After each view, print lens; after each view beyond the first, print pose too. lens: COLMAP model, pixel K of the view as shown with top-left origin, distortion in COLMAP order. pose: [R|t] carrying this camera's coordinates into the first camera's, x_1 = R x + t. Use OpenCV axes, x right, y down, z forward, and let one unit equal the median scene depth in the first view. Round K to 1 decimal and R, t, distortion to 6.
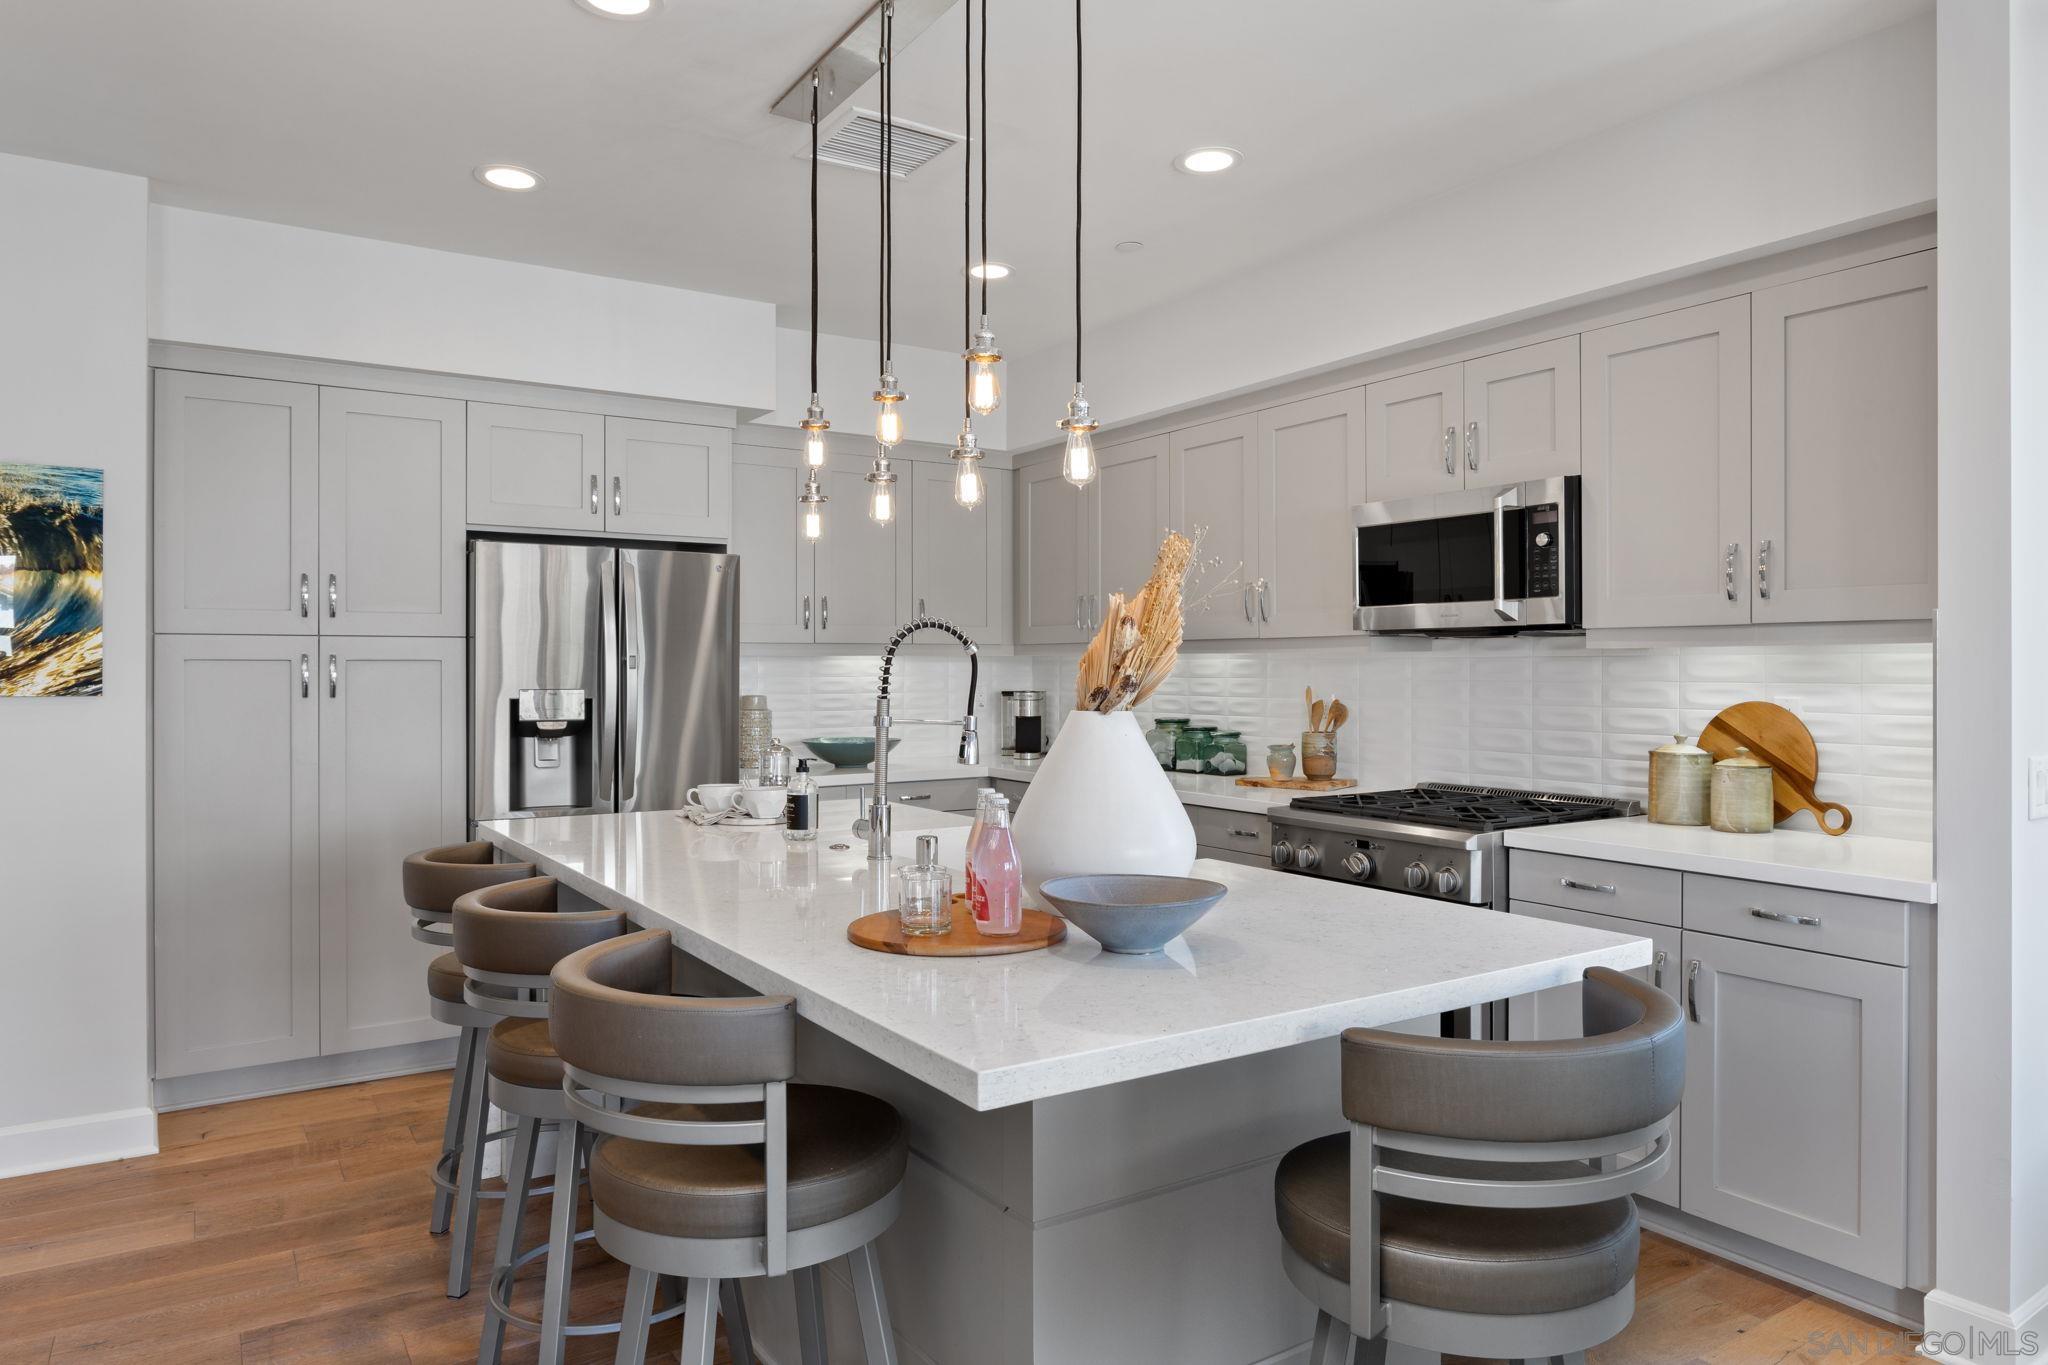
lens RADIAL K [[1287.2, 0, 1024.0], [0, 1287.2, 682.5], [0, 0, 1]] dist [-0.018933, 0.000587]
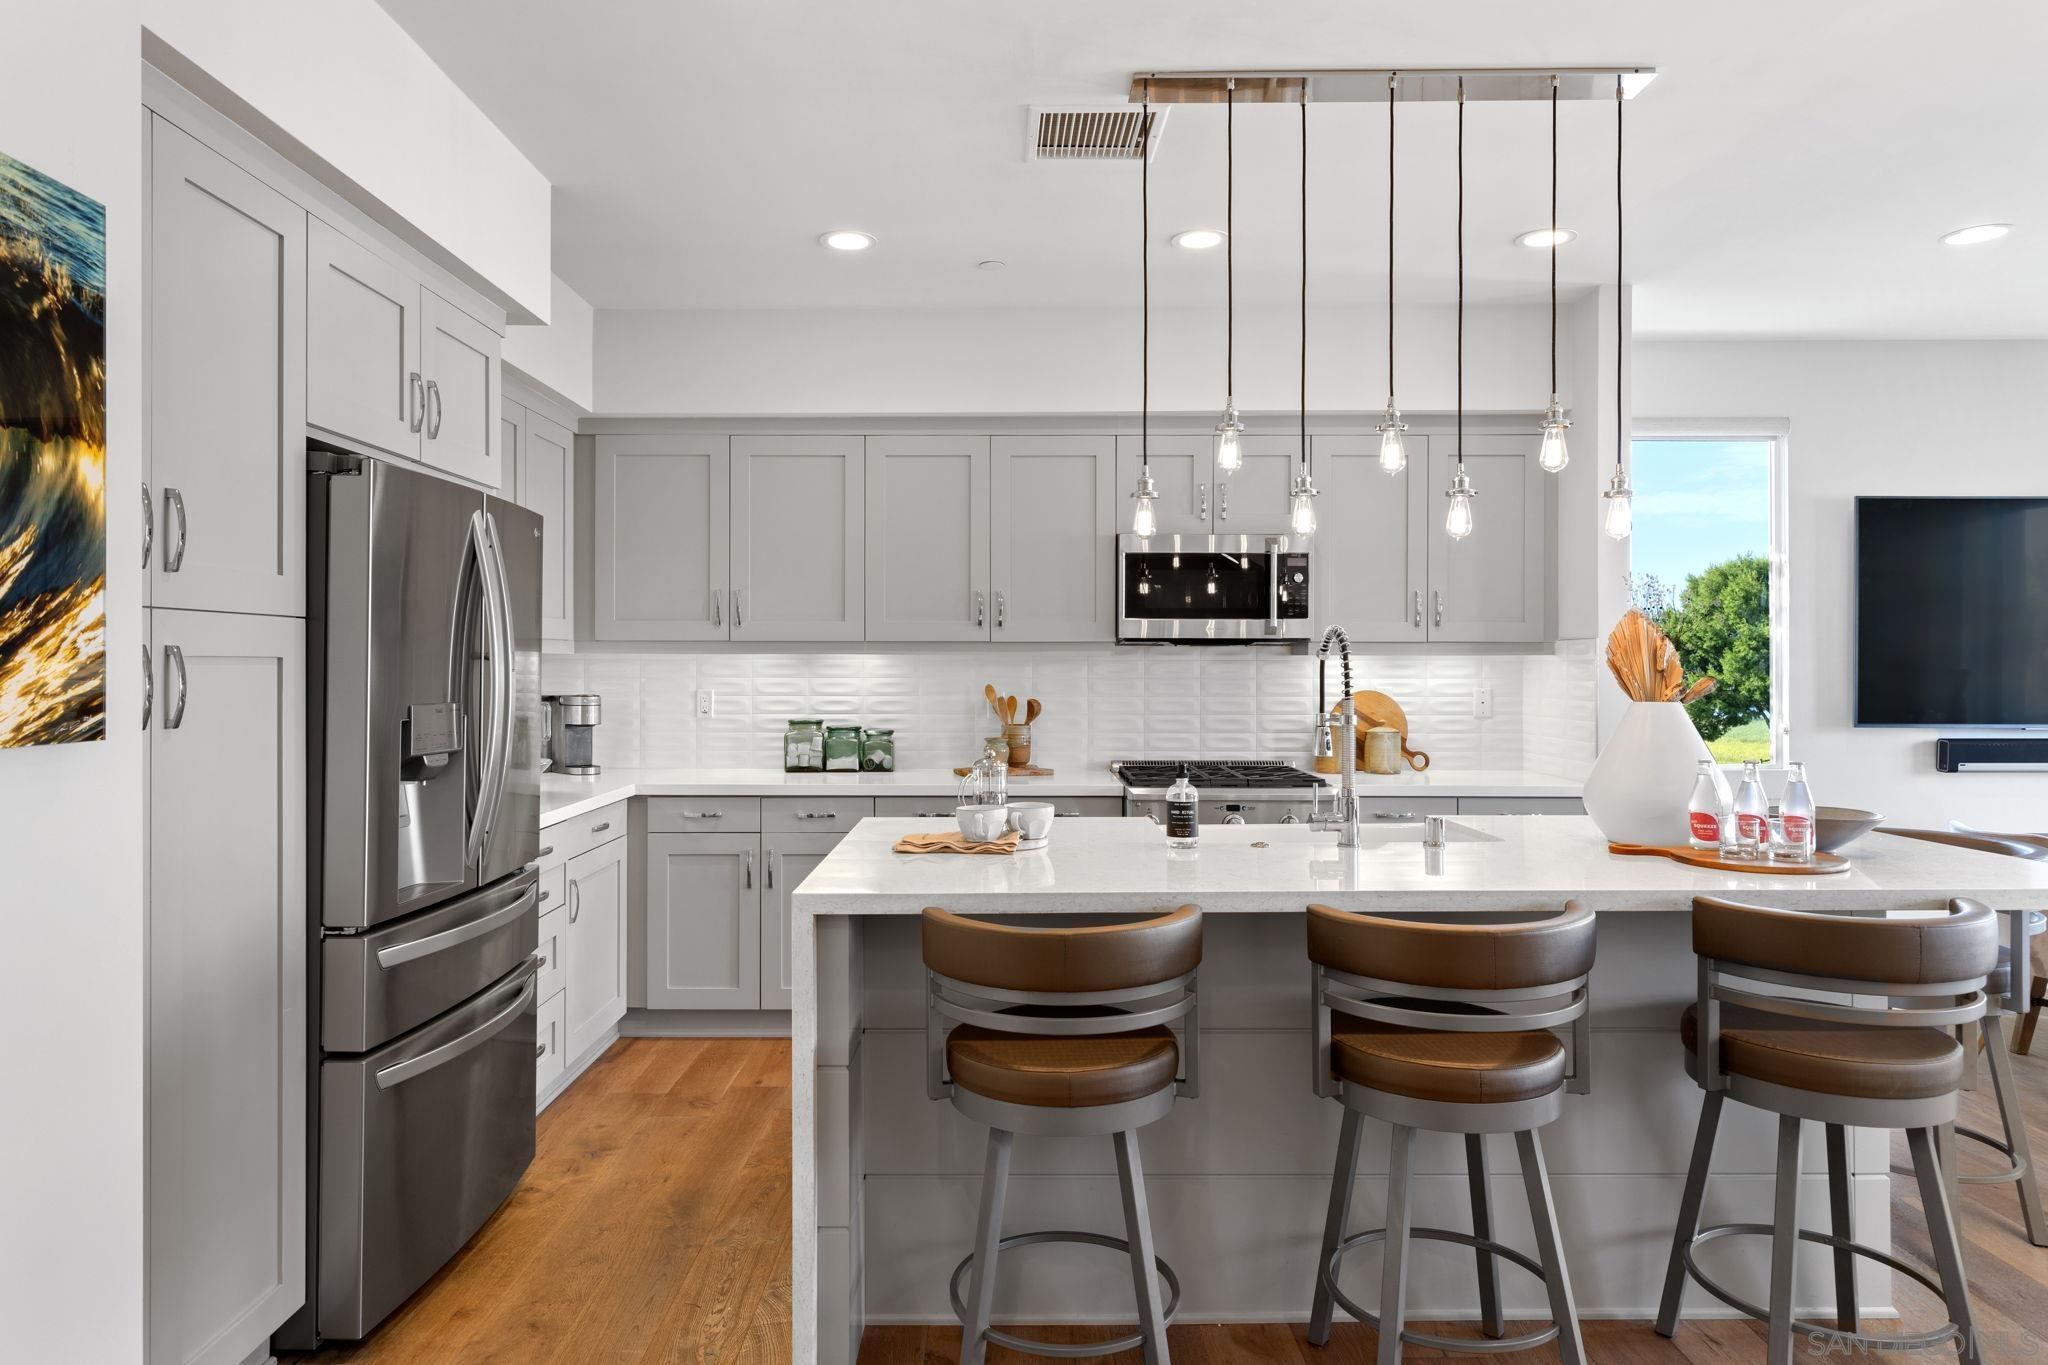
lens RADIAL K [[1243.6, 0, 1024.0], [0, 1243.6, 682.5], [0, 0, 1]] dist [0.000399, -0.000453]
pose [[0.539735, -0.010780, 0.841766, -0.911662], [0.007952, 0.999939, 0.007706, -0.009522], [-0.841798, 0.002535, 0.539787, 0.521719]]
